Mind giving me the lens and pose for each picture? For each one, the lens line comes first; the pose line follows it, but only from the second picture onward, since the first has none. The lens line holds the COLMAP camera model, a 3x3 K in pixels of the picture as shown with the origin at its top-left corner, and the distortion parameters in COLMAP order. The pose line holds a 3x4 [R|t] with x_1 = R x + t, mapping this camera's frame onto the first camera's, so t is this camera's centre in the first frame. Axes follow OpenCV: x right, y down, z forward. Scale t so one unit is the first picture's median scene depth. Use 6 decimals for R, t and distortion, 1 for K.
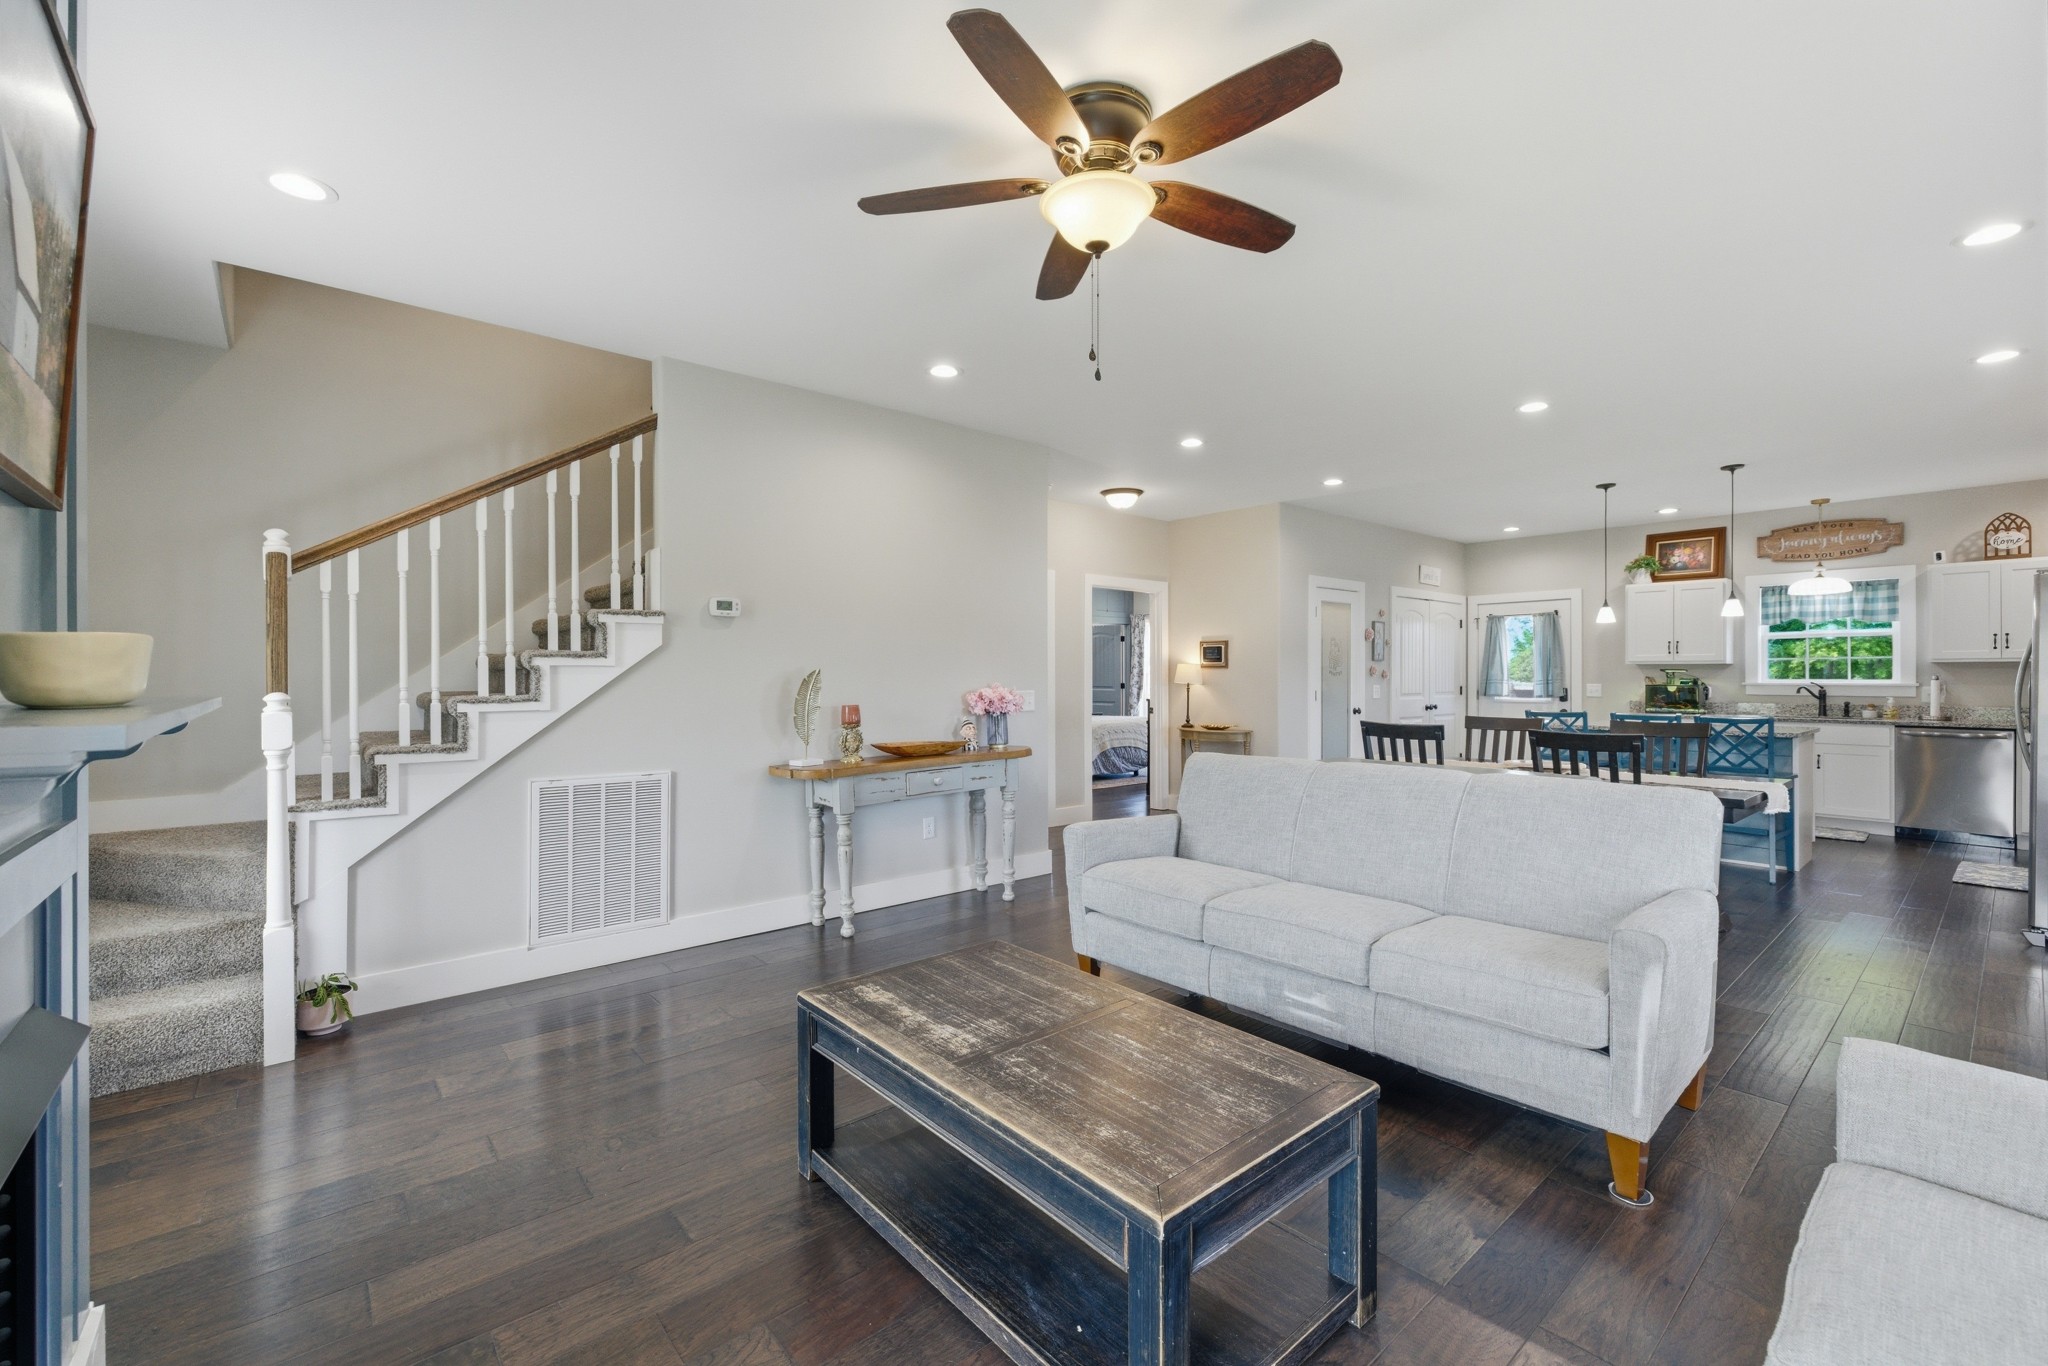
lens RADIAL K [[856.9, 0, 1020.3], [0, 856.9, 677.0], [0, 0, 1]] dist [0.000782, 0.000233]
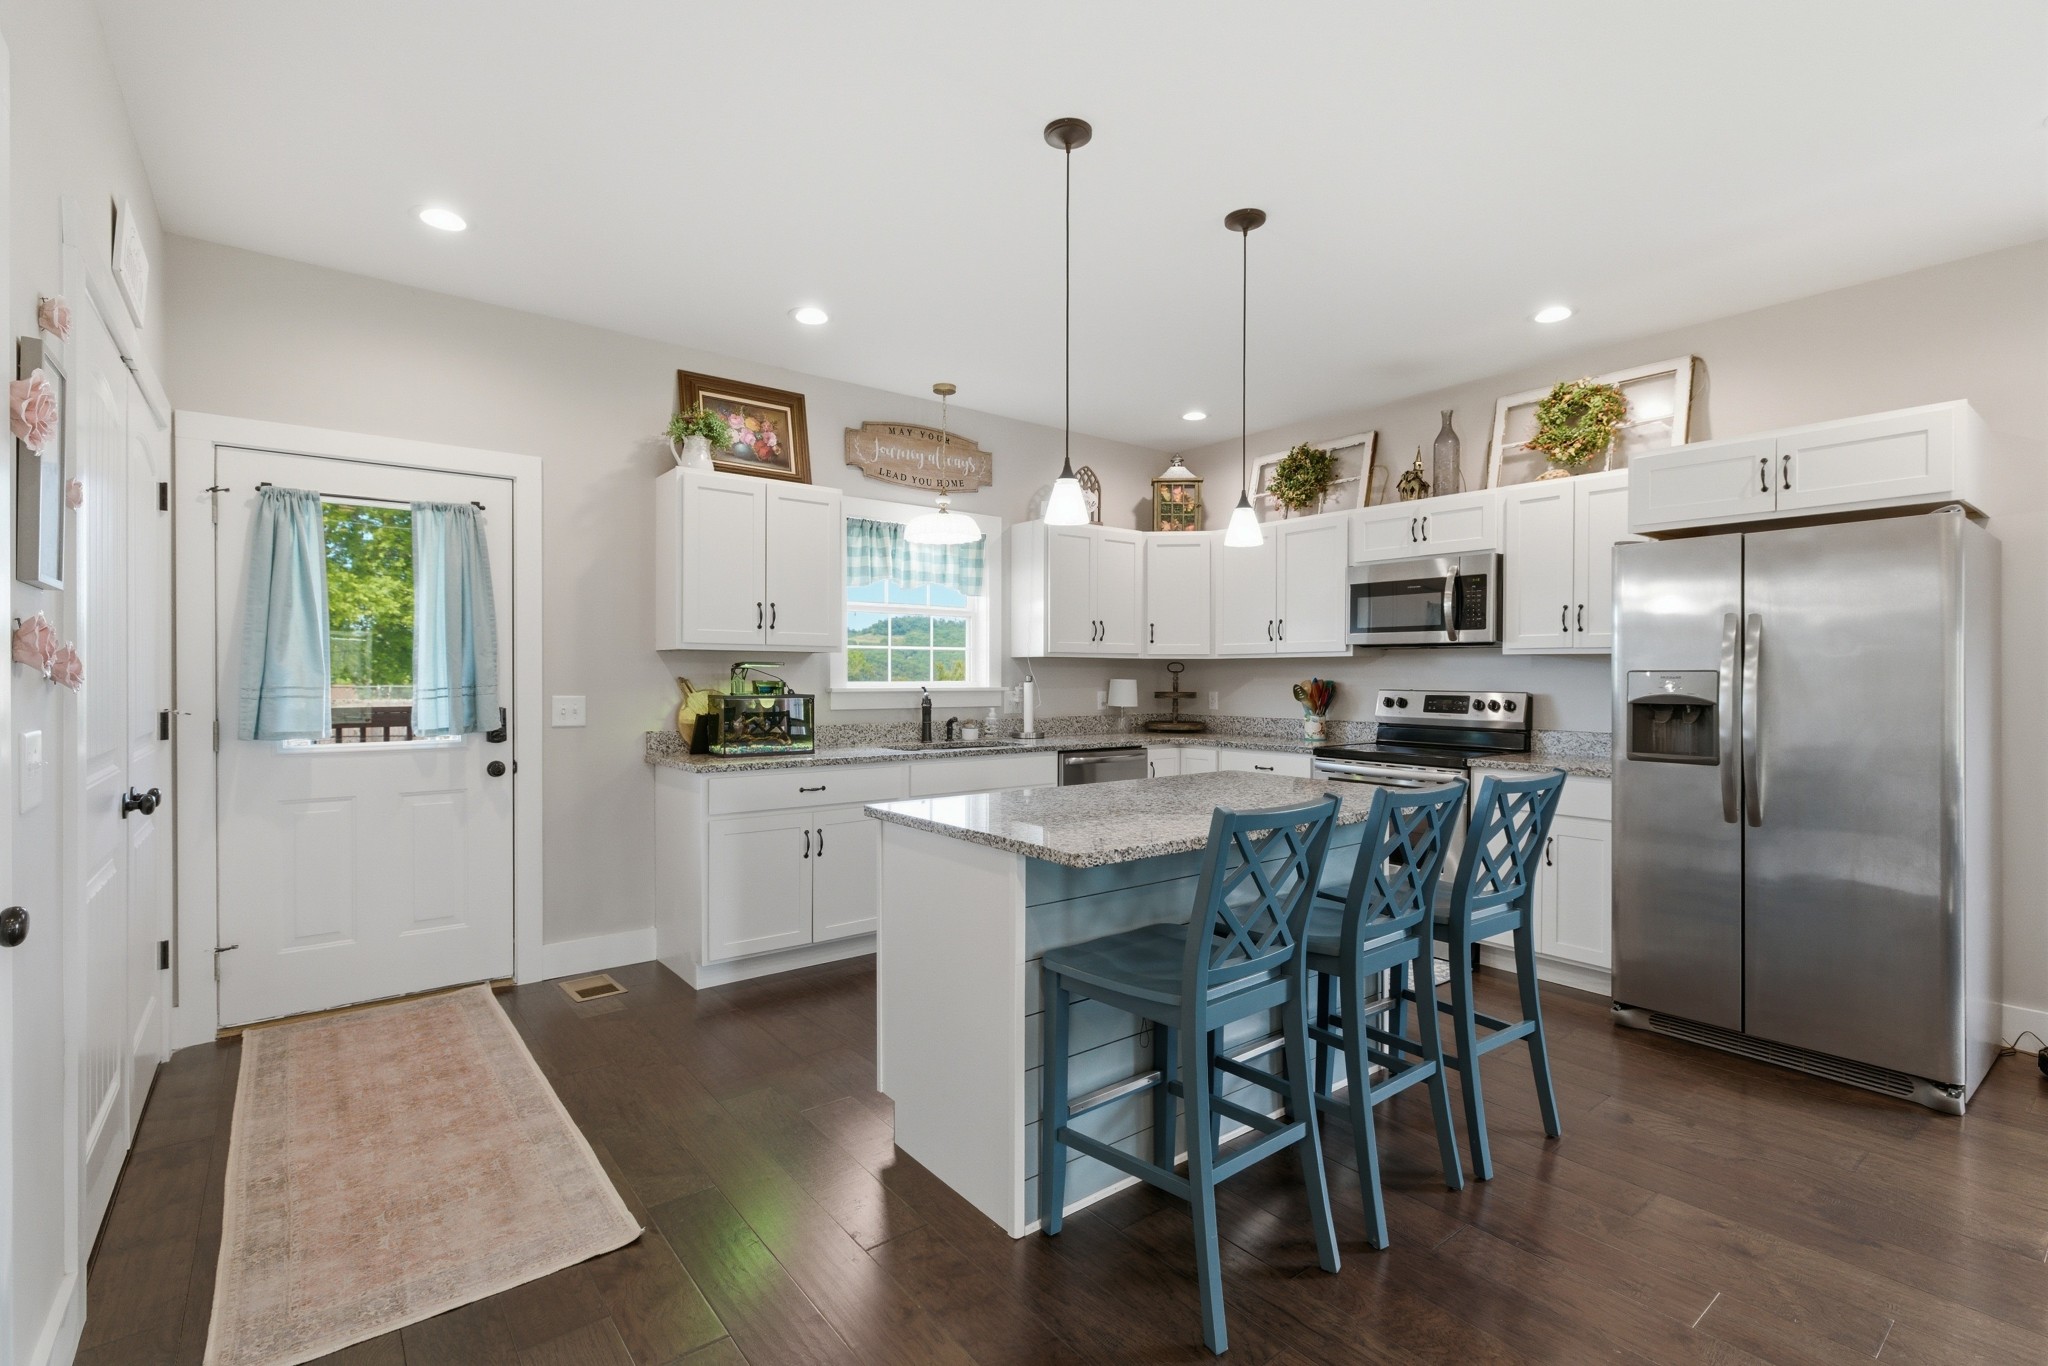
lens RADIAL K [[922.6, 0, 1024.0], [0, 922.6, 683.0], [0, 0, 1]] dist [-0.000536, 0.000209]
pose [[0.037073, -0.007866, 0.999282, 0.276749], [0.000342, 0.999969, 0.007859, -0.001615], [-0.999312, 0.000051, 0.037075, 0.907225]]
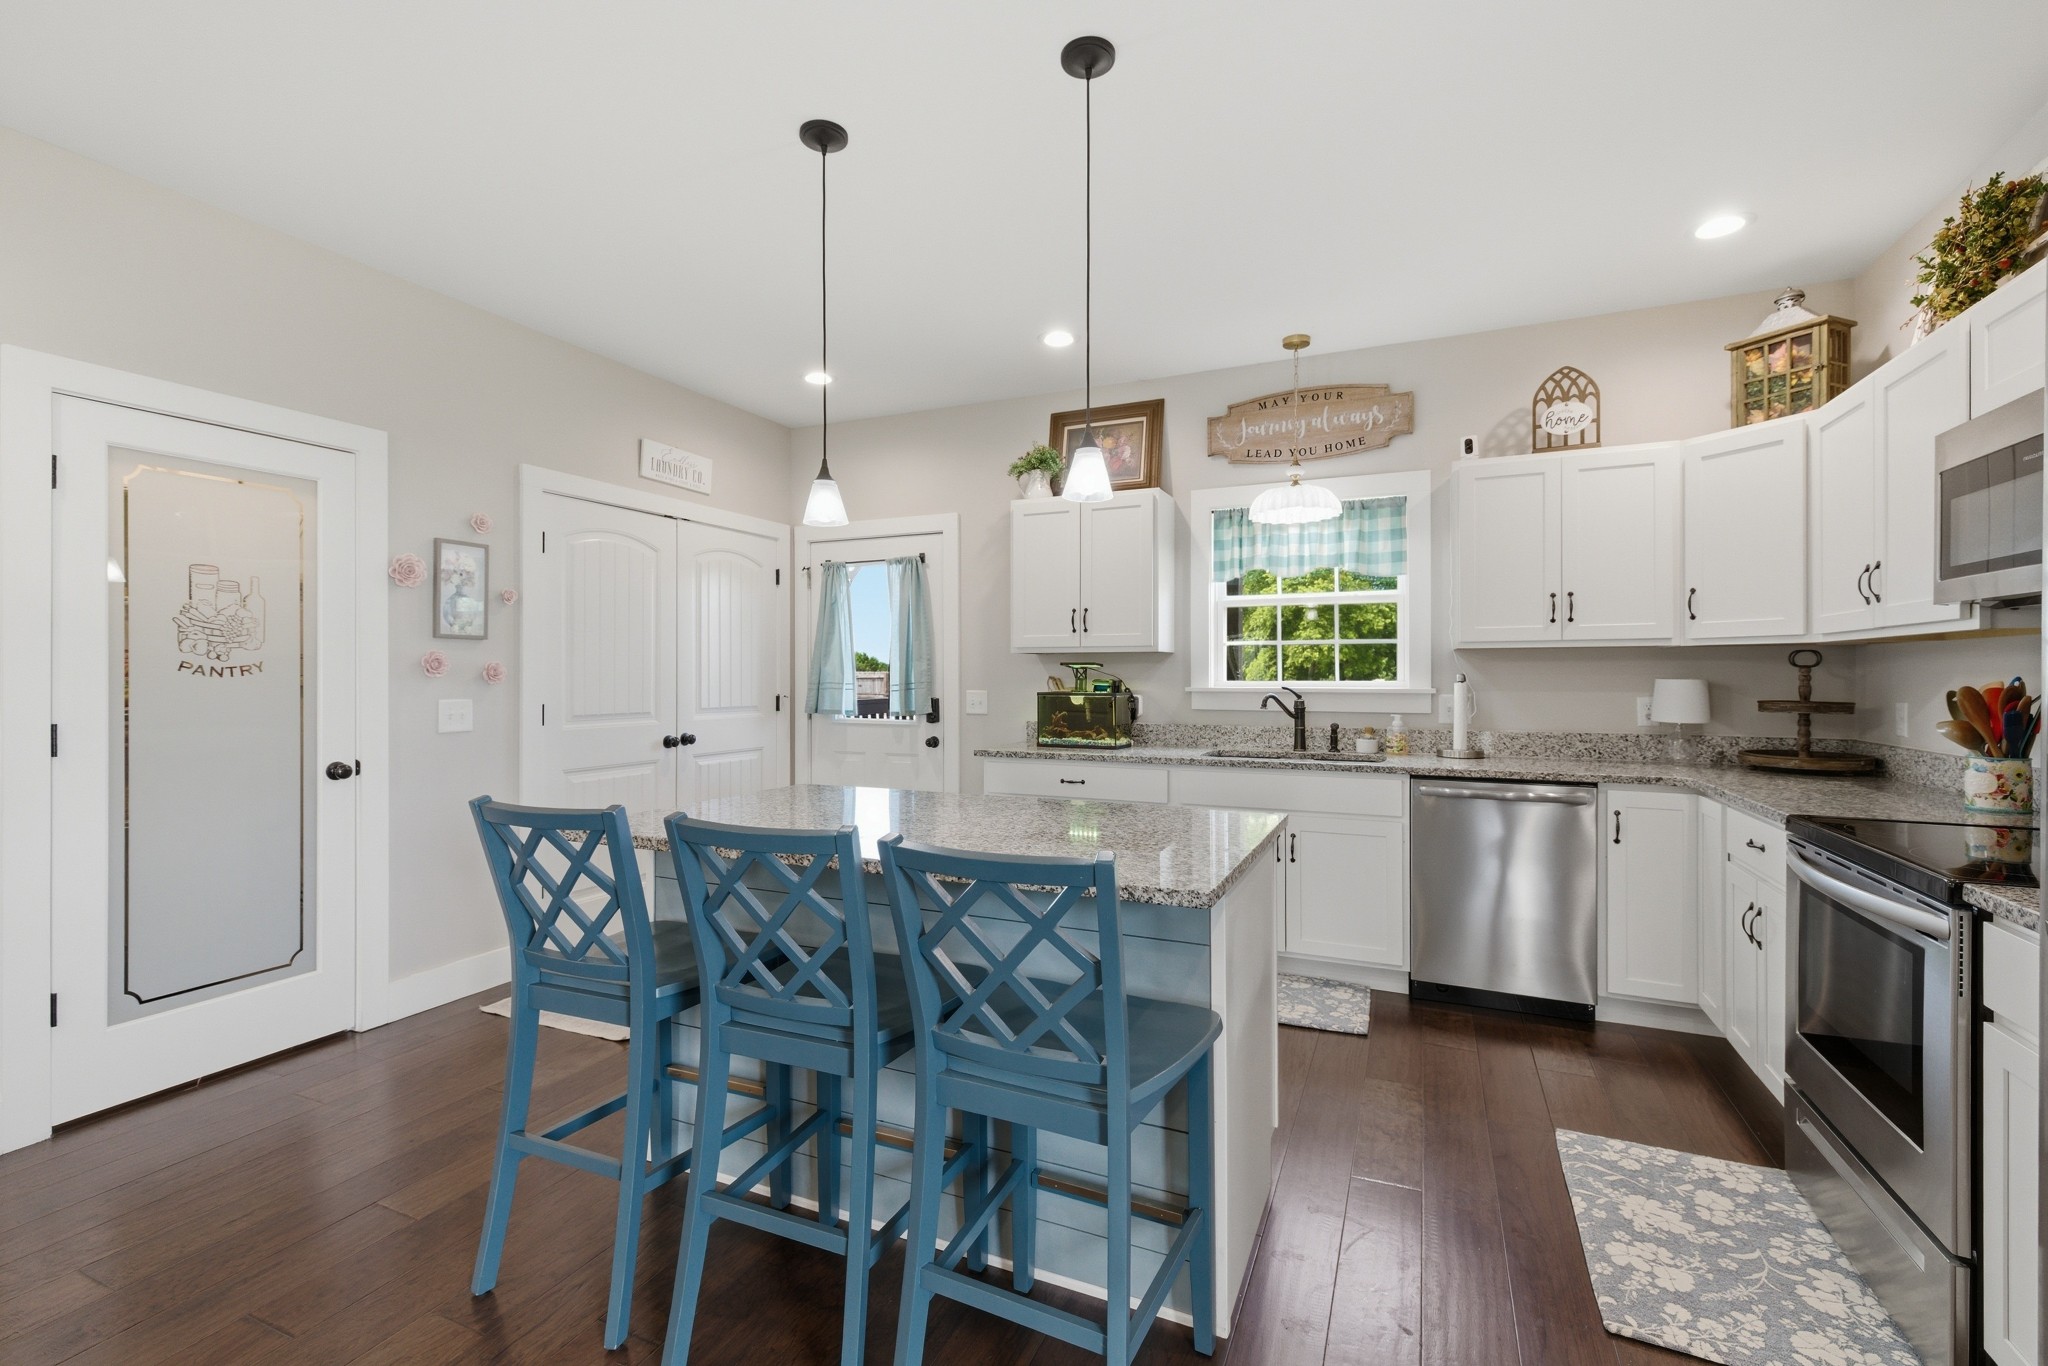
lens RADIAL K [[884.3, 0, 1024.0], [0, 884.3, 683.0], [0, 0, 1]] dist [0.000244, 0.000128]
pose [[0.903916, -0.004786, 0.427682, 0.543561], [0.001810, 0.999971, 0.007365, -0.000681], [-0.427705, -0.005883, 0.903899, 0.574246]]
